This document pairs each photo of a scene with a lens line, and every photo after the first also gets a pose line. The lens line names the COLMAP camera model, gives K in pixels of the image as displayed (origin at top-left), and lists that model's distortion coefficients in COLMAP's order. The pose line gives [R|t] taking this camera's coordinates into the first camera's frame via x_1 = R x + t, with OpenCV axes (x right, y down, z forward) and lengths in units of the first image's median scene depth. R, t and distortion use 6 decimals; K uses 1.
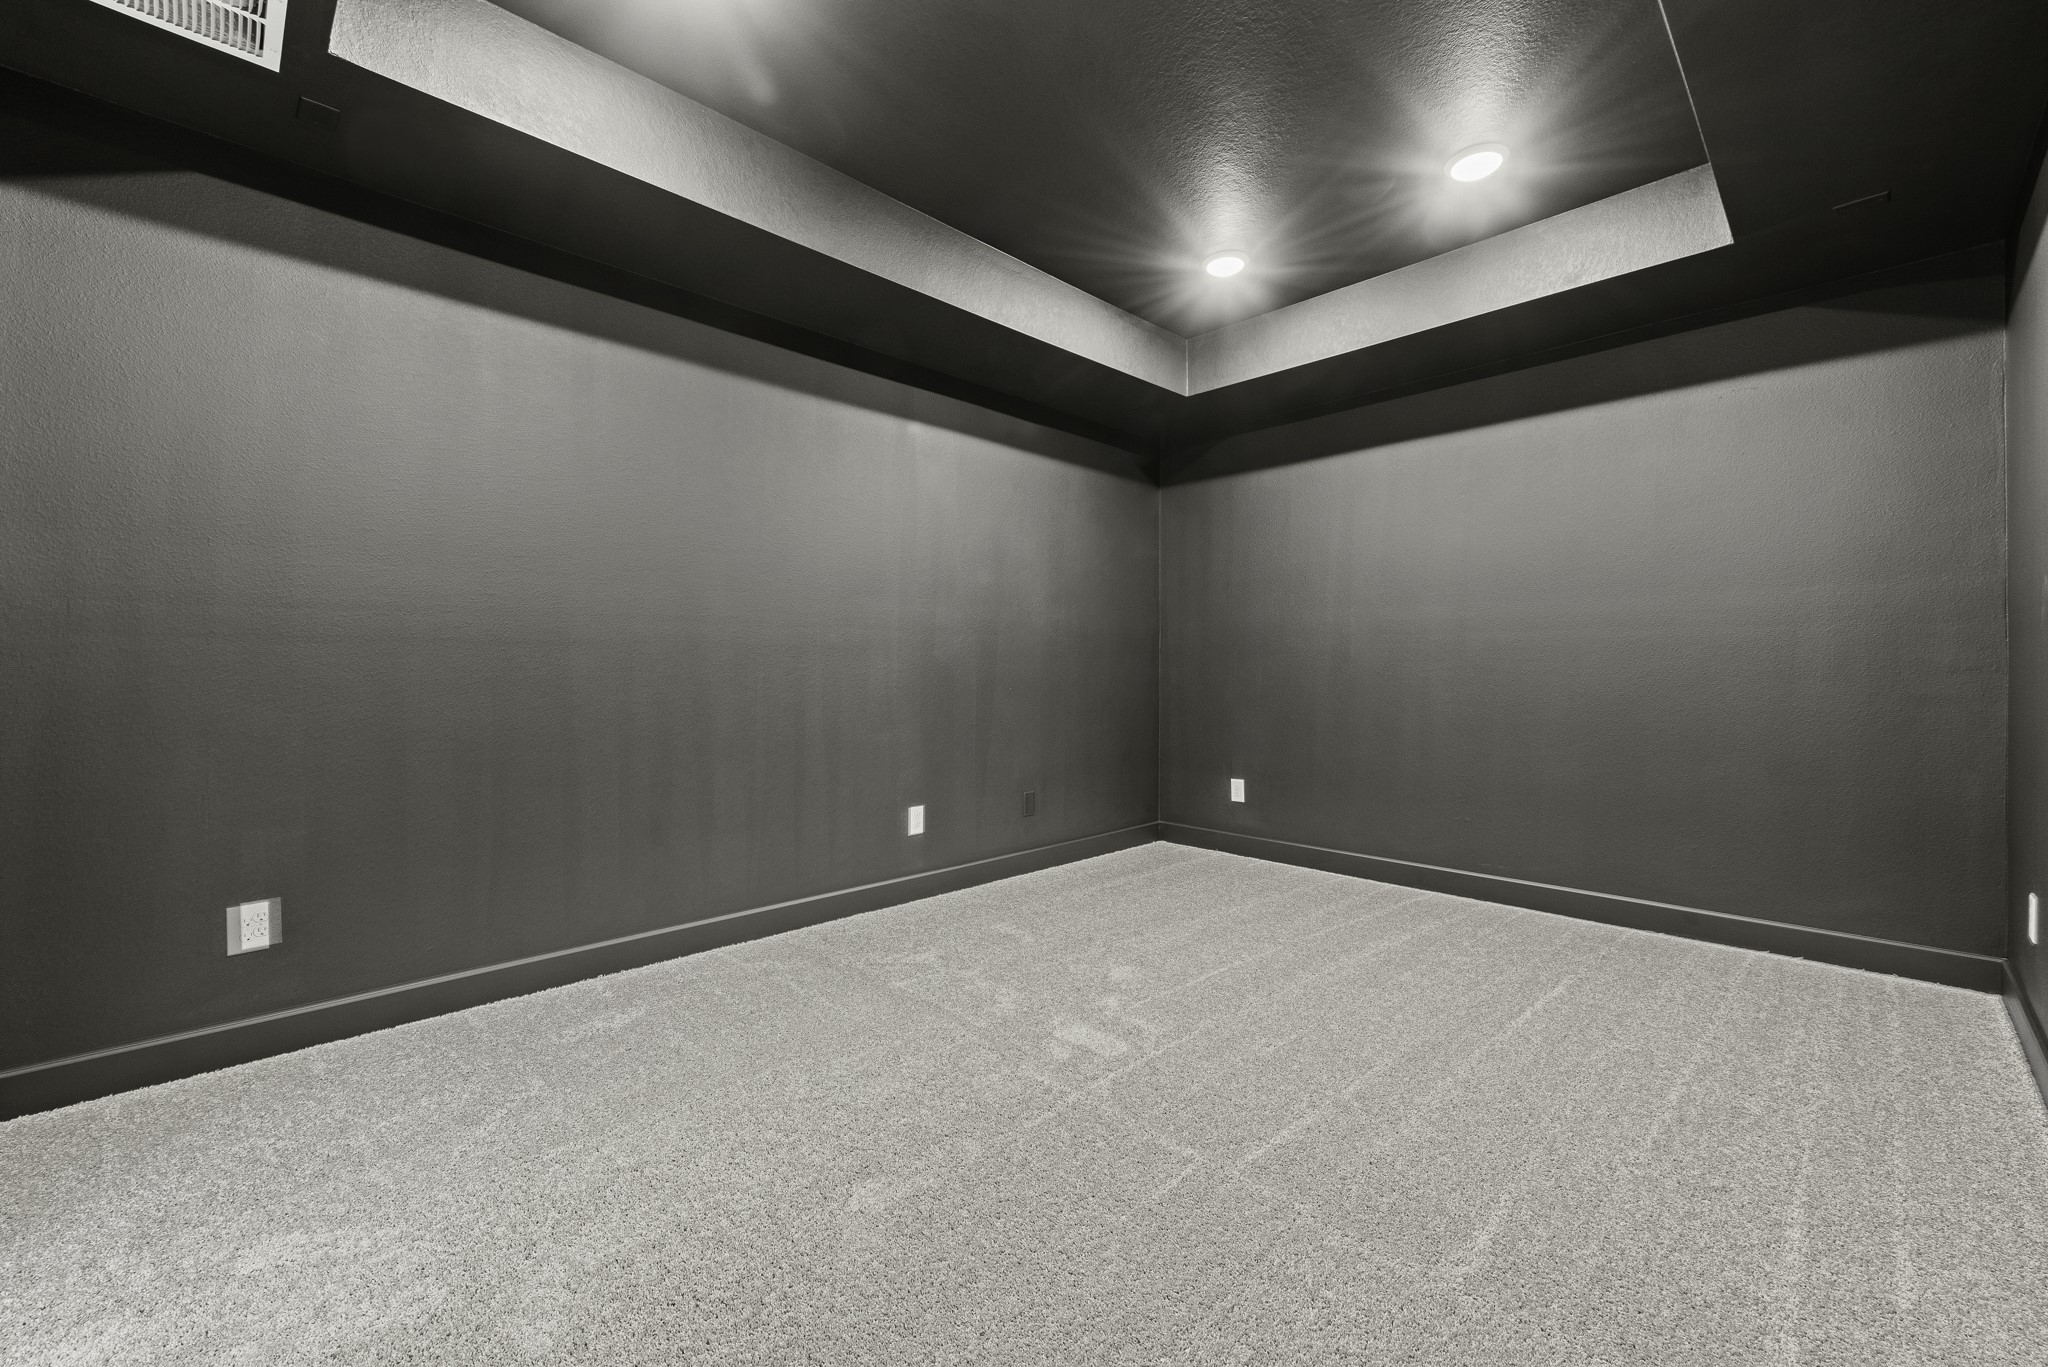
lens RADIAL K [[808.6, 0, 1021.6], [0, 808.6, 684.2], [0, 0, 1]] dist [-0.001143, -0.000376]
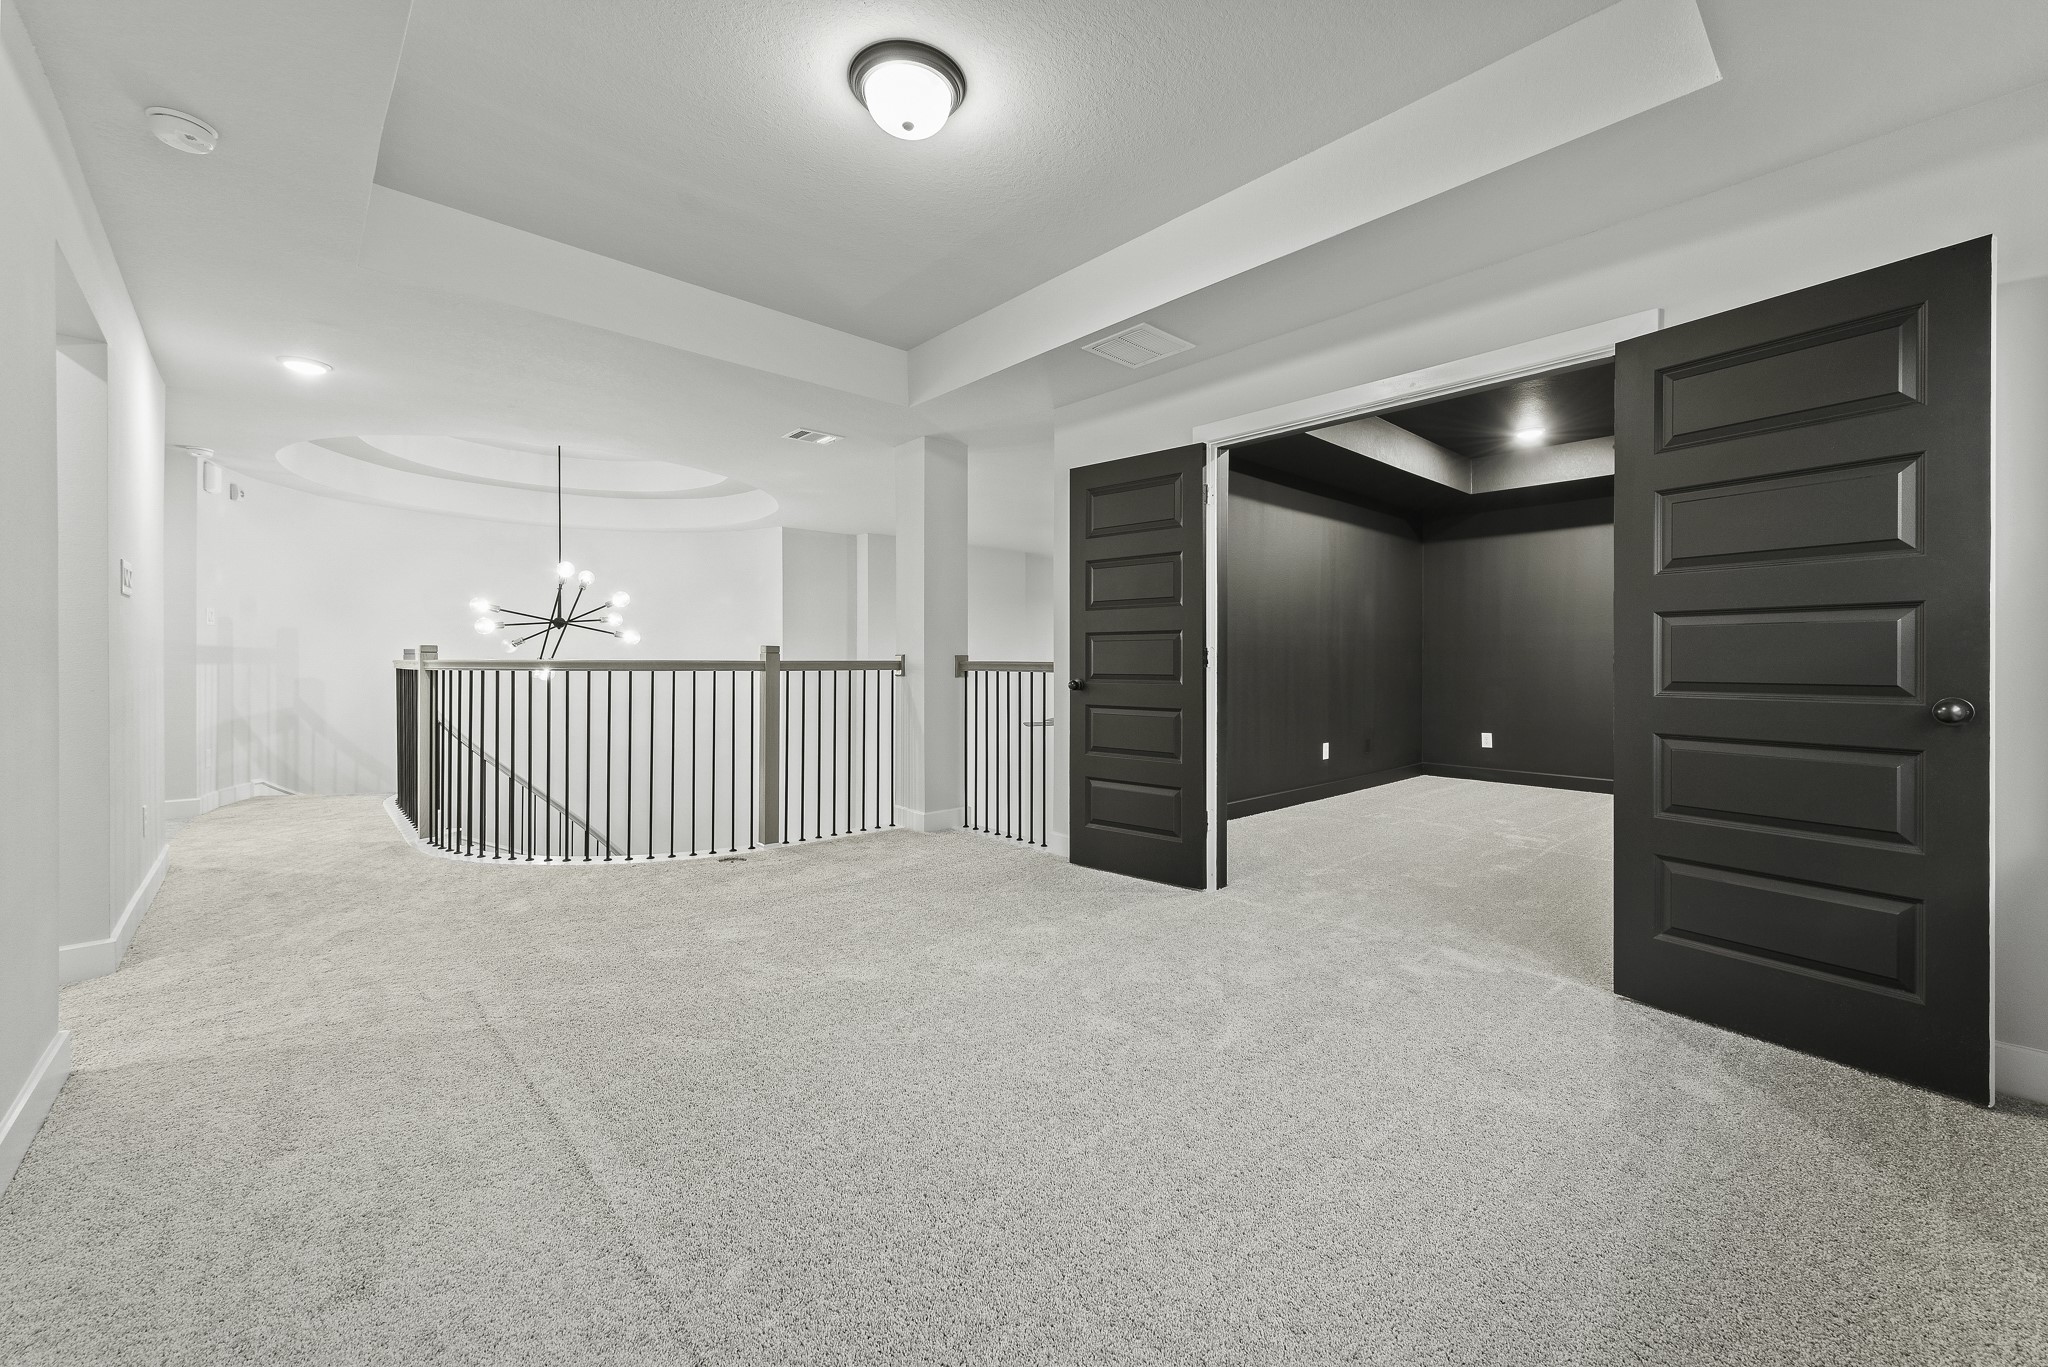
lens RADIAL K [[808.6, 0, 1026.6], [0, 808.6, 668.7], [0, 0, 1]] dist [-0.001143, -0.000376]
pose [[0.999682, 0.005770, -0.024563, -0.593259], [-0.005845, 0.999979, -0.002952, 0.003114], [0.024546, 0.003095, 0.999694, -0.591525]]
